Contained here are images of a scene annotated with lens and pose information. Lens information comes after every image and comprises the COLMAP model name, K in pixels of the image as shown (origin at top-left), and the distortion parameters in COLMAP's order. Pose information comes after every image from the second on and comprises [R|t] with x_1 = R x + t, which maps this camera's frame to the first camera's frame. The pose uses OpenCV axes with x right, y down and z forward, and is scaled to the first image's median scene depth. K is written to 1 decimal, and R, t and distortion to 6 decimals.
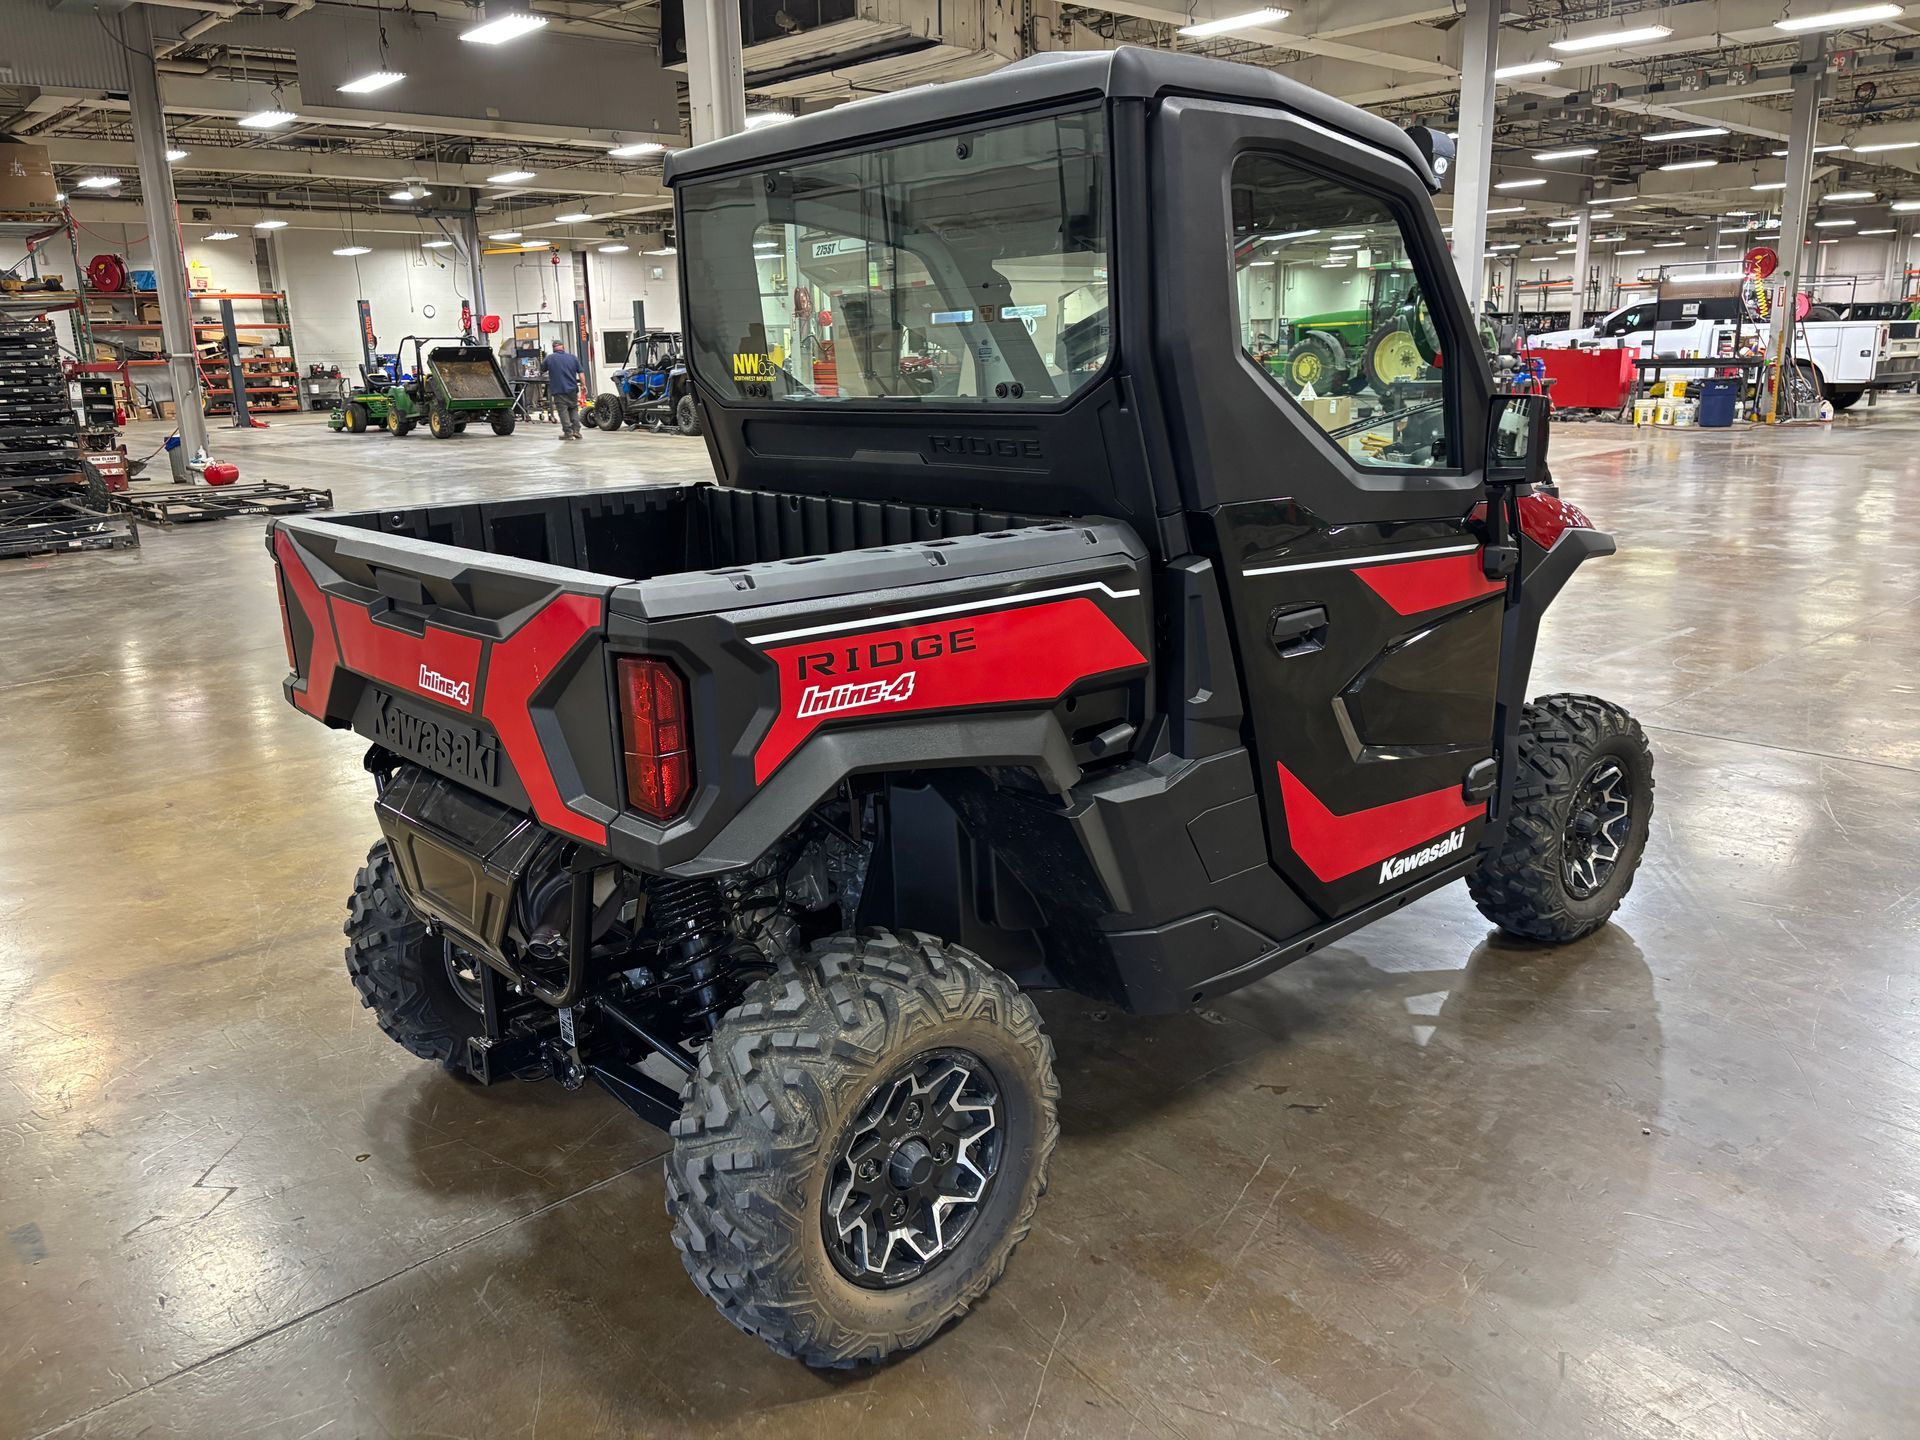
lens RADIAL K [[1453.1, 0, 962.8], [0, 1453.1, 694.4], [0, 0, 1]] dist [0.045568, -0.048961]
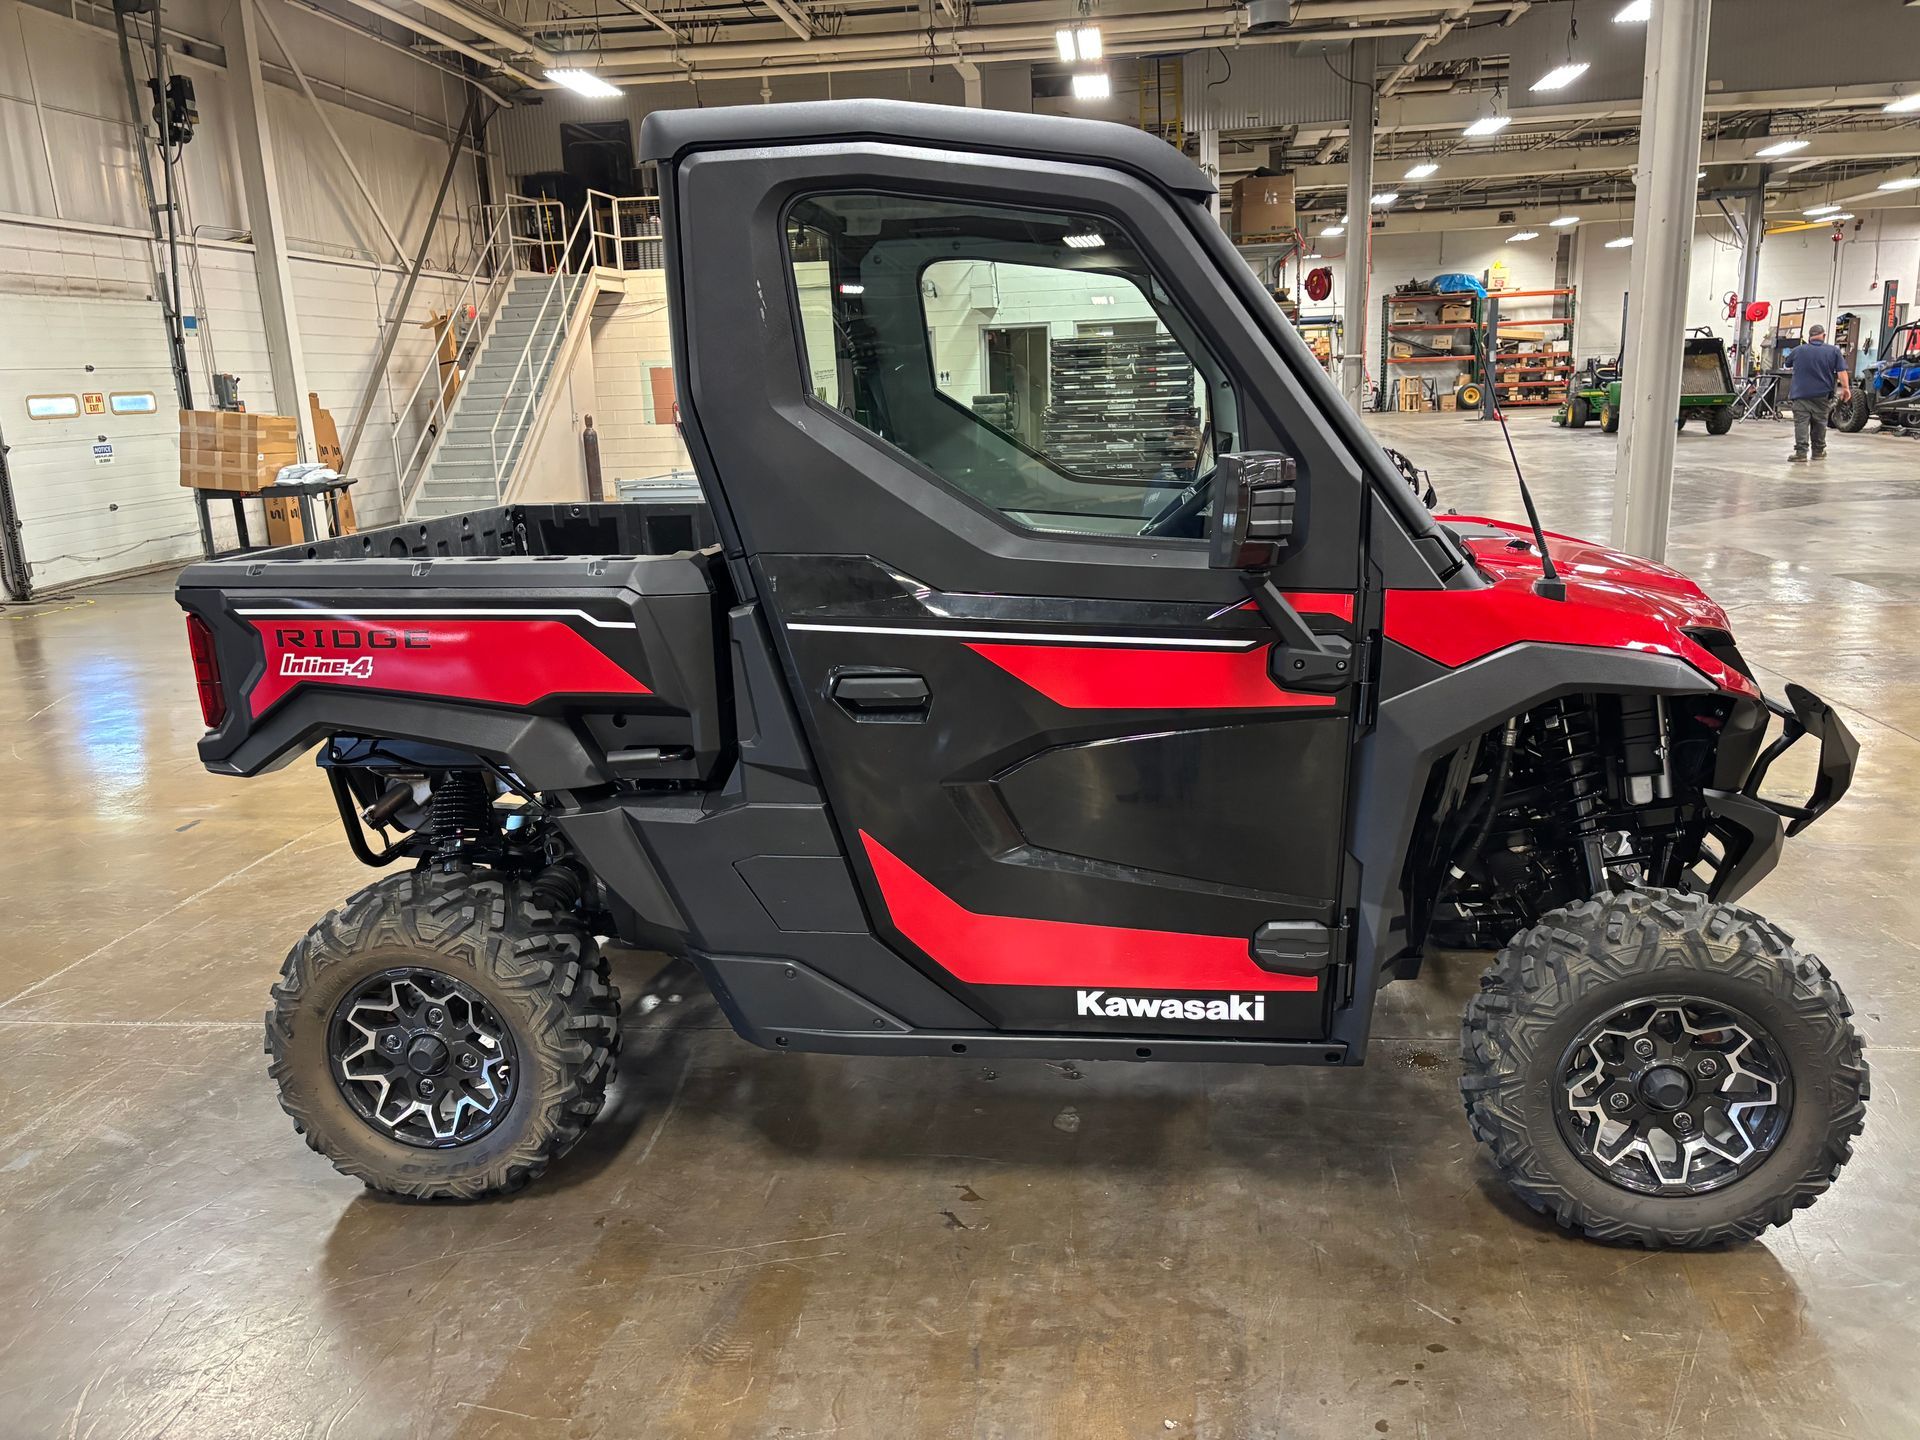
lens RADIAL K [[1453.1, 0, 963.5], [0, 1453.1, 715.4], [0, 0, 1]] dist [0.045568, -0.048961]
pose [[0.648466, 0.173526, -0.741202, 1.090020], [-0.158642, 0.983100, 0.091364, -0.142582], [0.744529, 0.058339, 0.665036, 0.477836]]
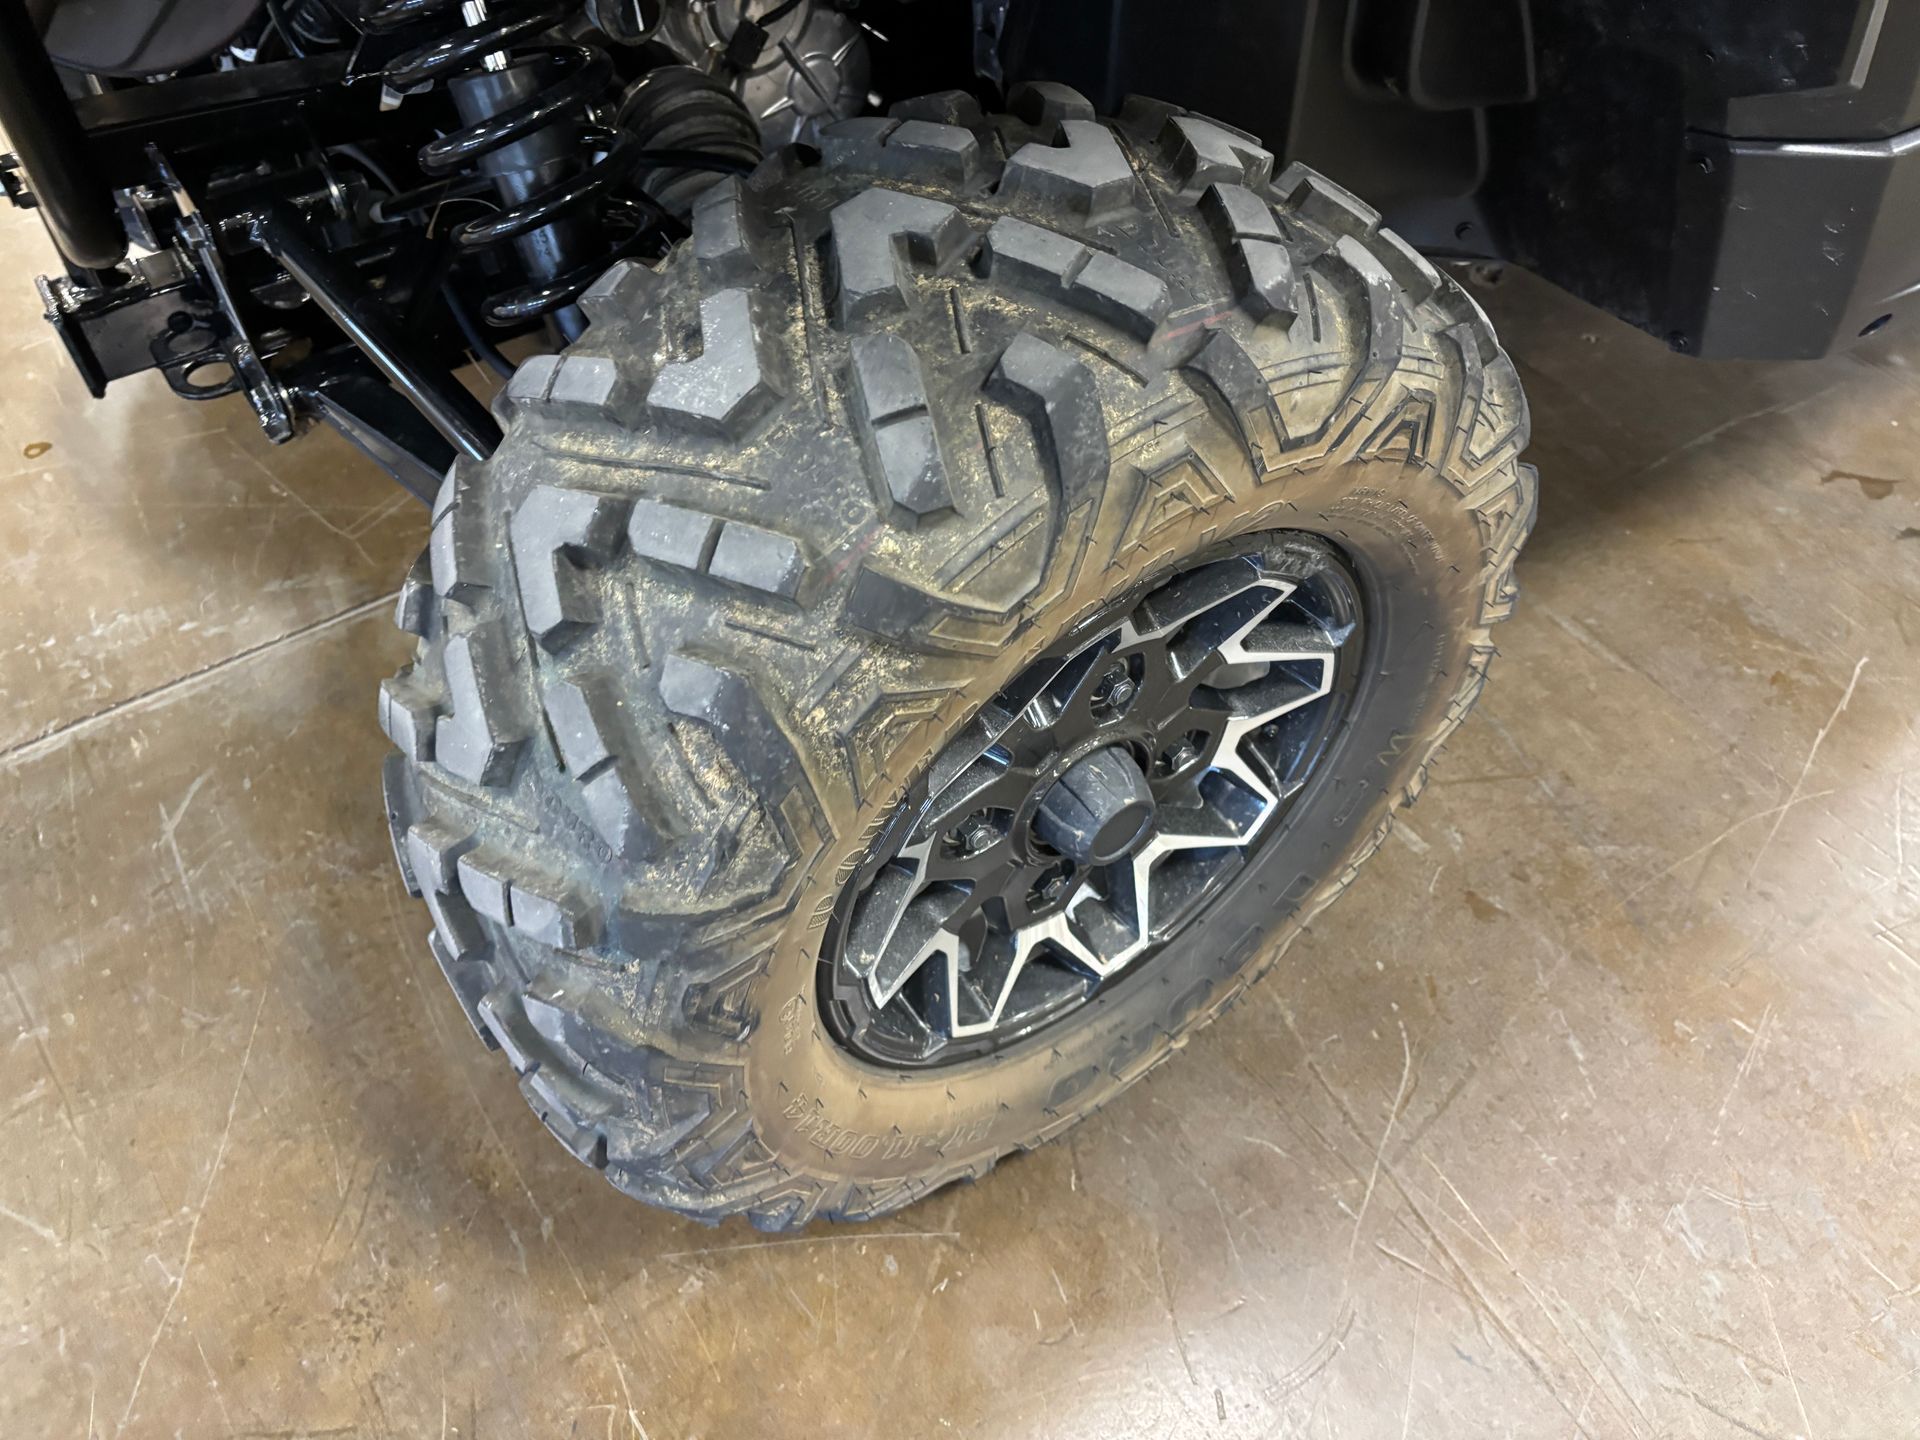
lens RADIAL K [[1453.1, 0, 967.3], [0, 1453.1, 723.9], [0, 0, 1]] dist [0.045568, -0.048961]
pose [[0.990603, 0.114847, -0.074276, -0.040018], [-0.051496, 0.816278, 0.575360, 0.096773], [0.126708, -0.566128, 0.814521, 0.688356]]
